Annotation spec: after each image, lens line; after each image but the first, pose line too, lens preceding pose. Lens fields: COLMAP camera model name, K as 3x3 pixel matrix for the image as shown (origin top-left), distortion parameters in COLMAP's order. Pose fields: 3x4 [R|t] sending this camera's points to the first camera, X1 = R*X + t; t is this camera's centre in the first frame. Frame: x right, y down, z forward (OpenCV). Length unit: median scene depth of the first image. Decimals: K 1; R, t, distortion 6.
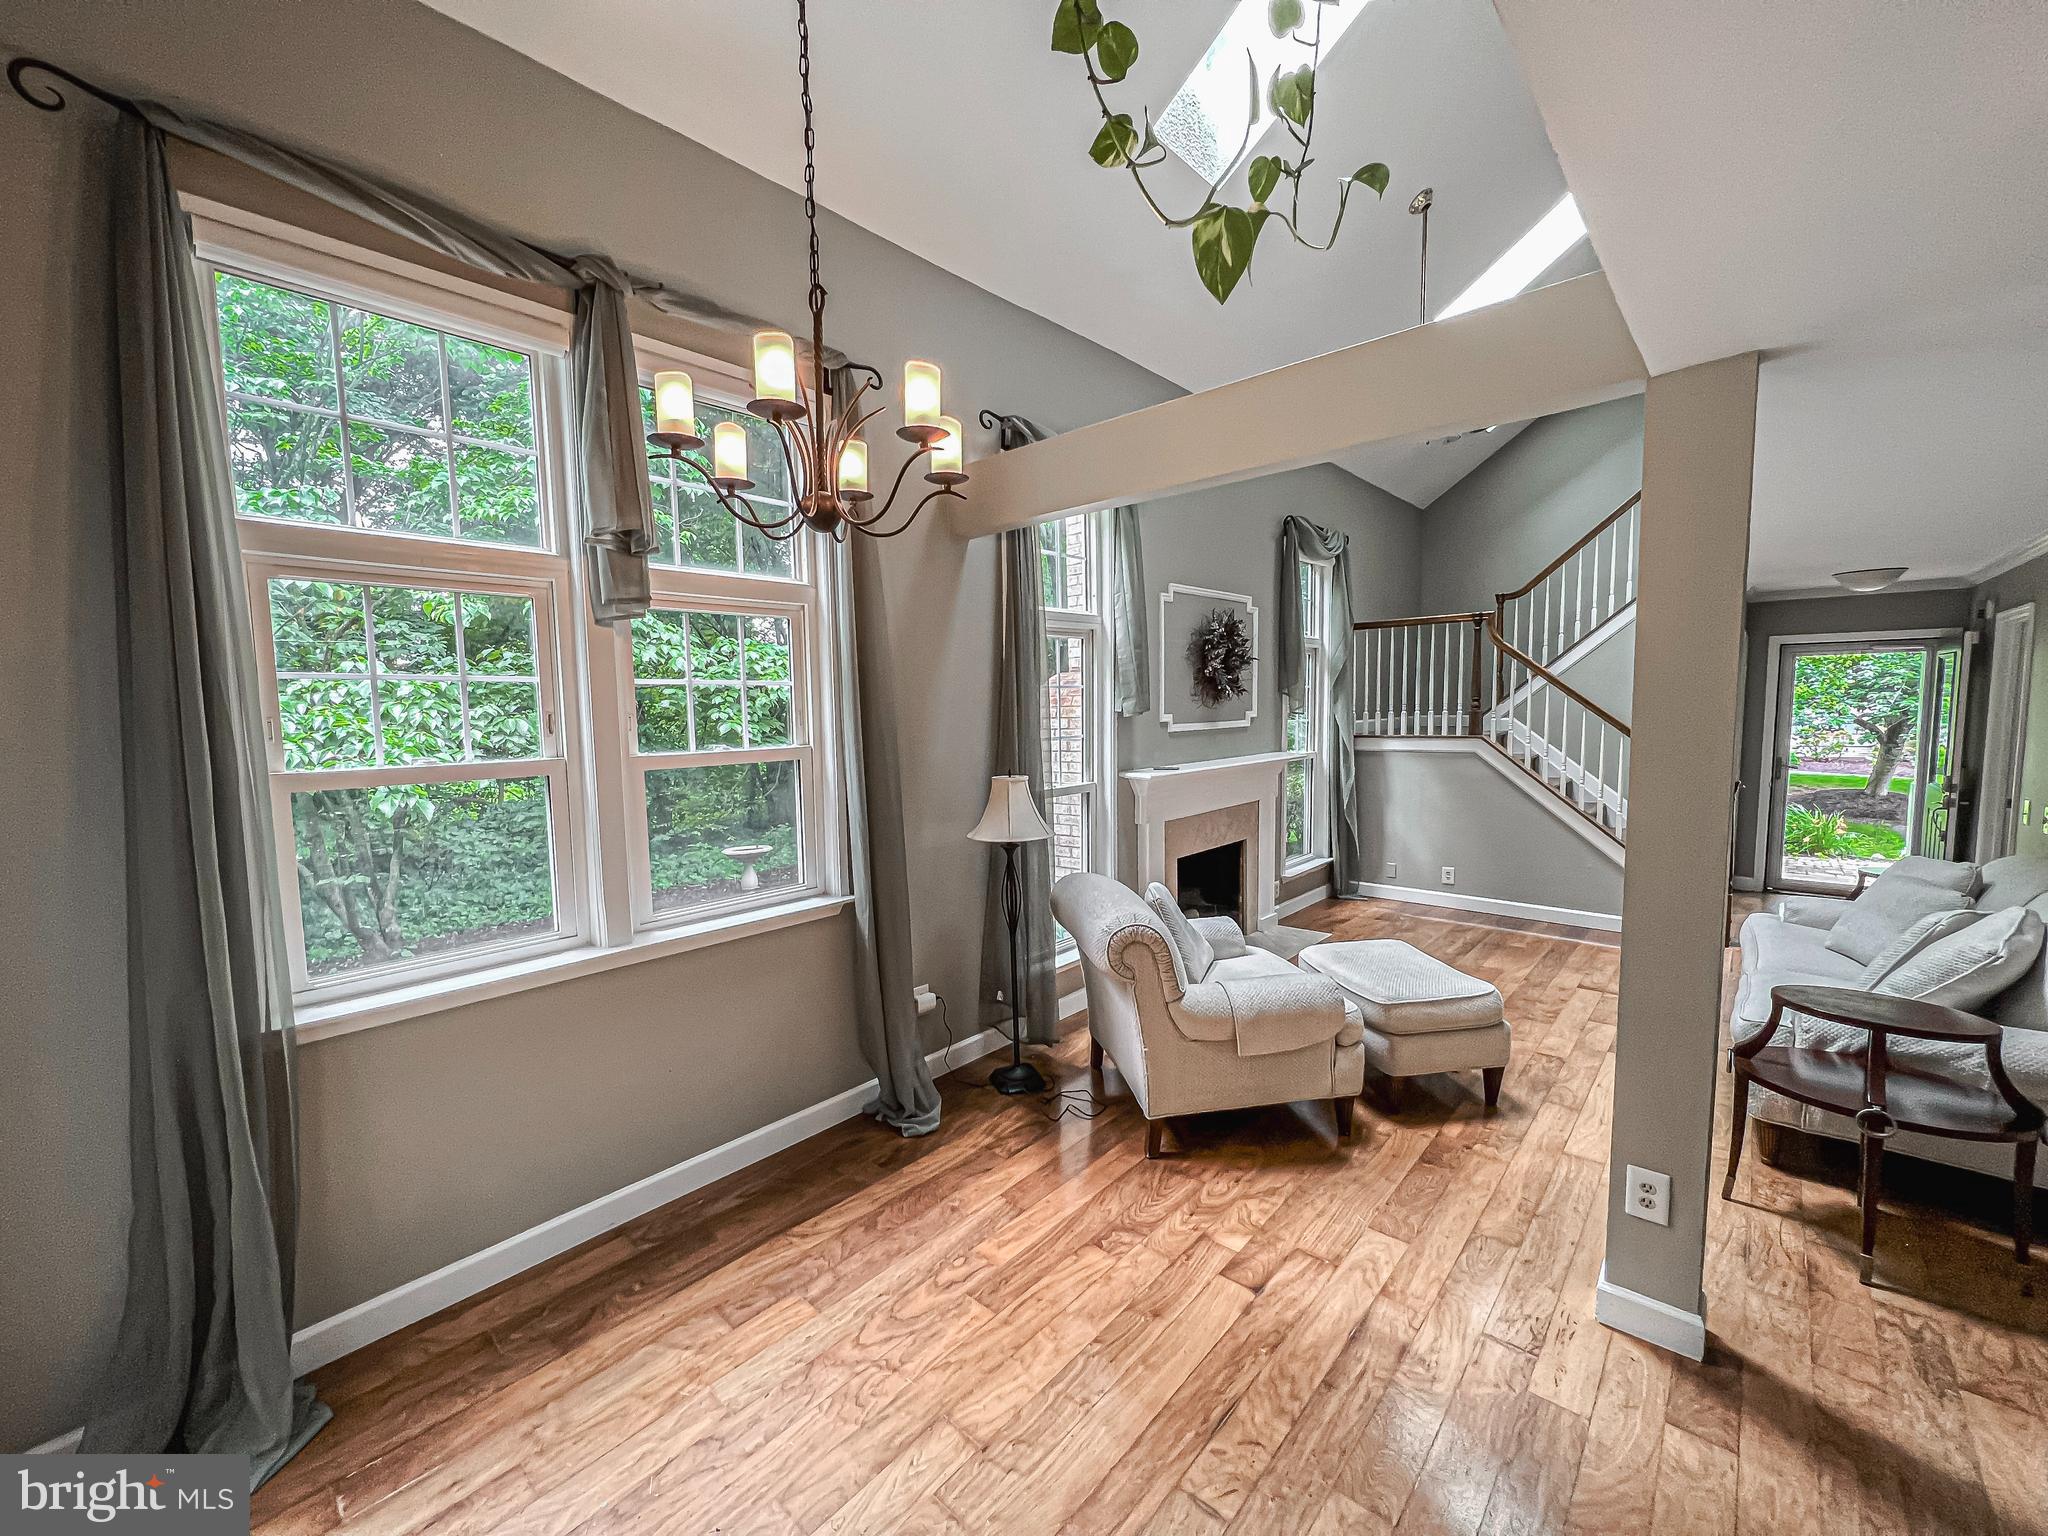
lens RADIAL K [[816.2, 0, 1023.4], [0, 816.2, 770.2], [0, 0, 1]] dist [-0.003869, 0.000306]
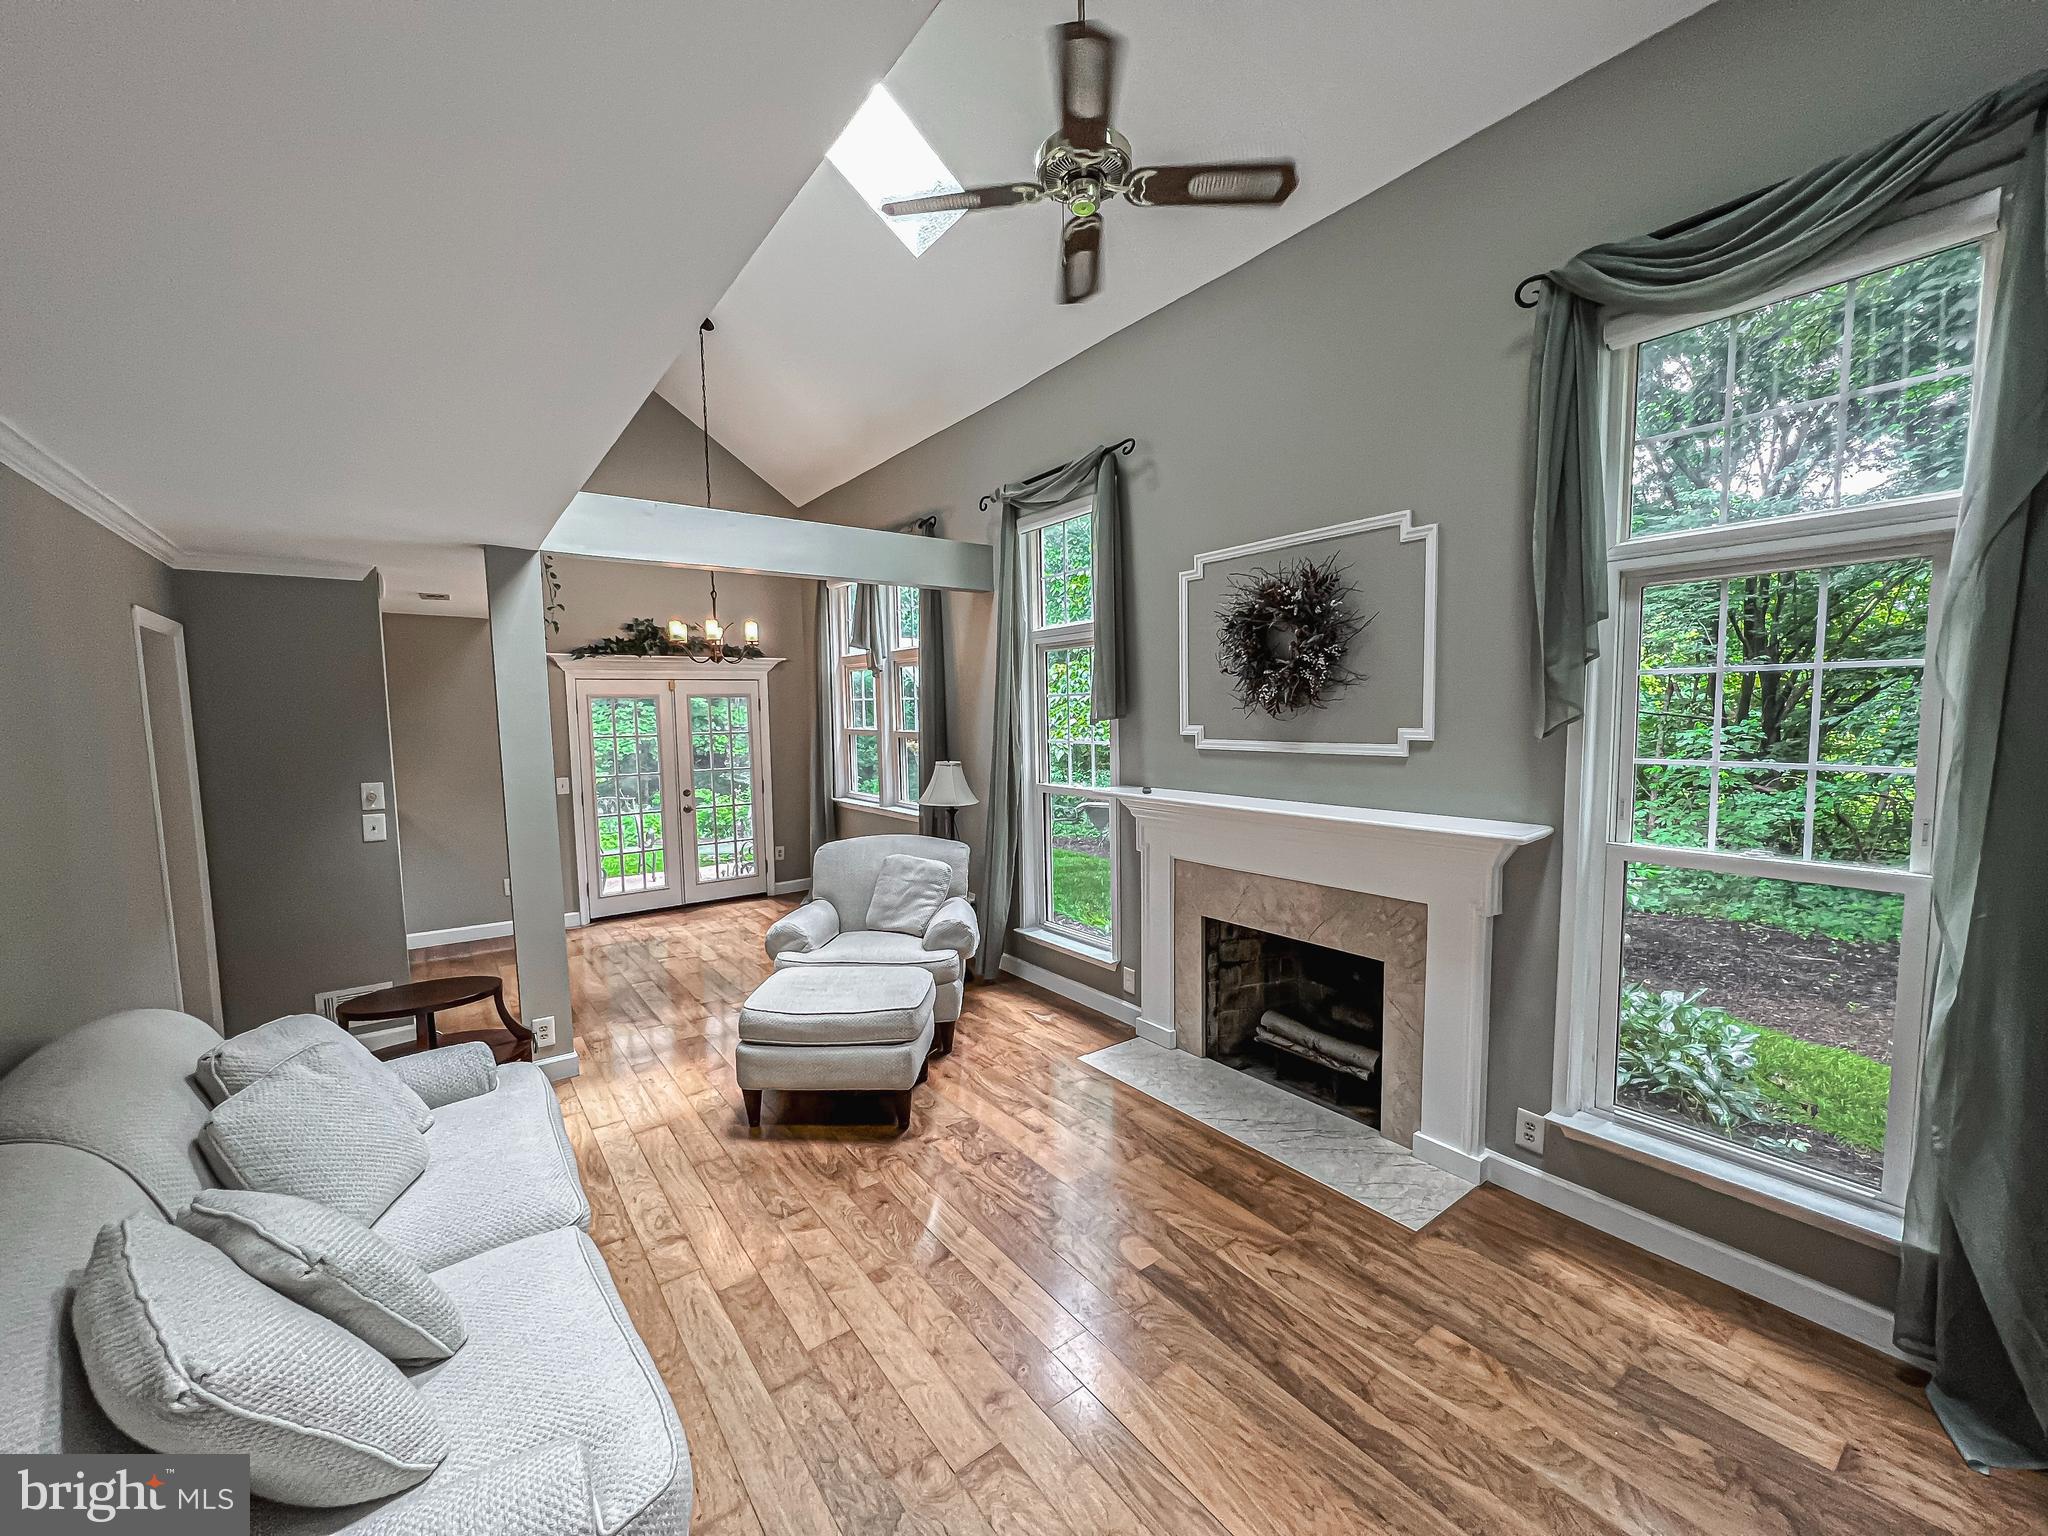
lens RADIAL K [[816.2, 0, 1031.1], [0, 816.2, 779.8], [0, 0, 1]] dist [-0.003869, 0.000306]
pose [[-0.180560, 0.108816, -0.977526, 0.975192], [-0.061649, 0.990655, 0.121665, -0.102871], [0.981630, 0.082231, -0.172164, 0.991222]]
